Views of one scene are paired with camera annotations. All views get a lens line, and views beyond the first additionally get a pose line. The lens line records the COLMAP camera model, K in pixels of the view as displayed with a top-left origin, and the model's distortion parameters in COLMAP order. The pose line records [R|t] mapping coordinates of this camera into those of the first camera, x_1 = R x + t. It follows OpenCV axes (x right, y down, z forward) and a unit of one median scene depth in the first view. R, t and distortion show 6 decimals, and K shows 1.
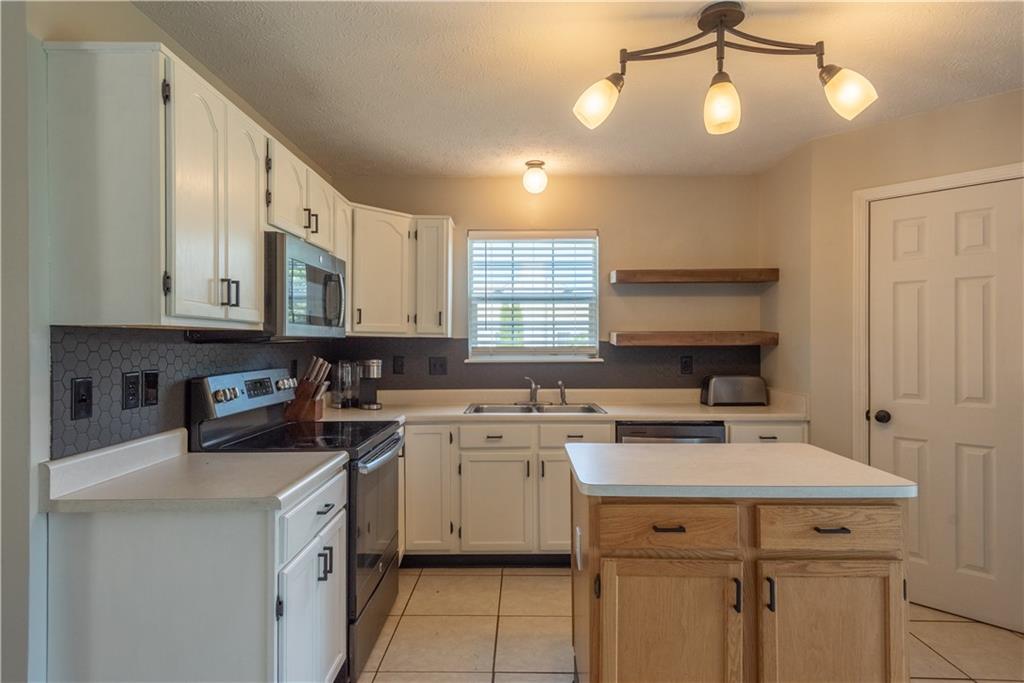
lens RADIAL K [[558.8, 0, 512.0], [0, 558.8, 341.5], [0, 0, 1]] dist [0.023701, -0.000419]
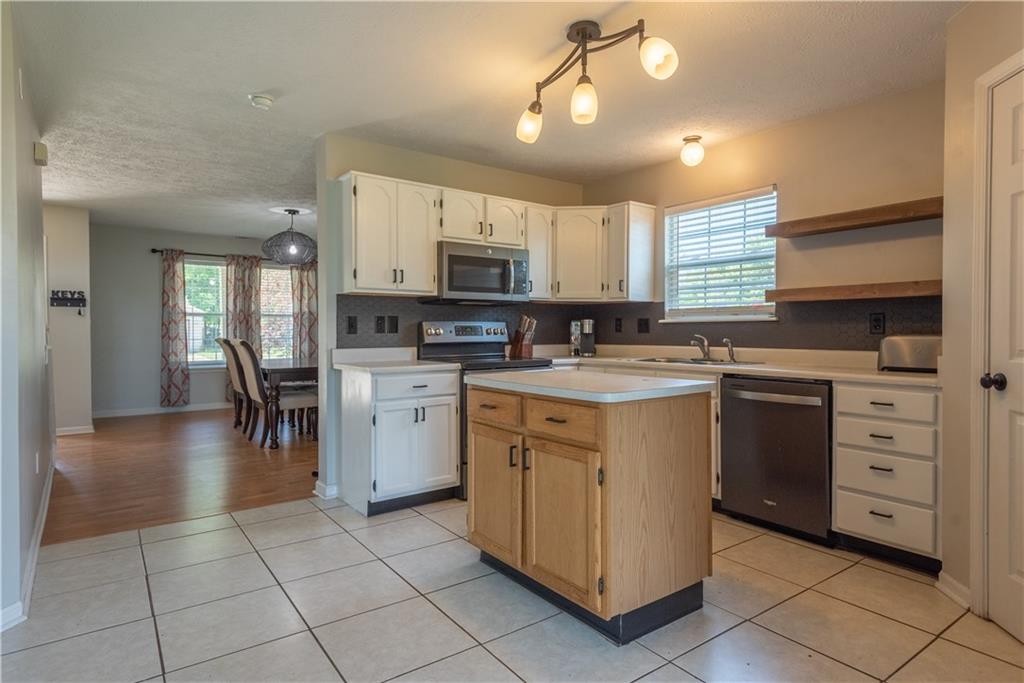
lens RADIAL K [[587.7, 0, 532.2], [0, 587.7, 339.5], [0, 0, 1]] dist [0.022006, -0.002140]
pose [[0.604255, 0.012838, -0.796688, 0.795202], [0.001396, 0.999852, 0.017170, 0.056544], [0.796790, -0.011487, 0.604147, 0.052398]]
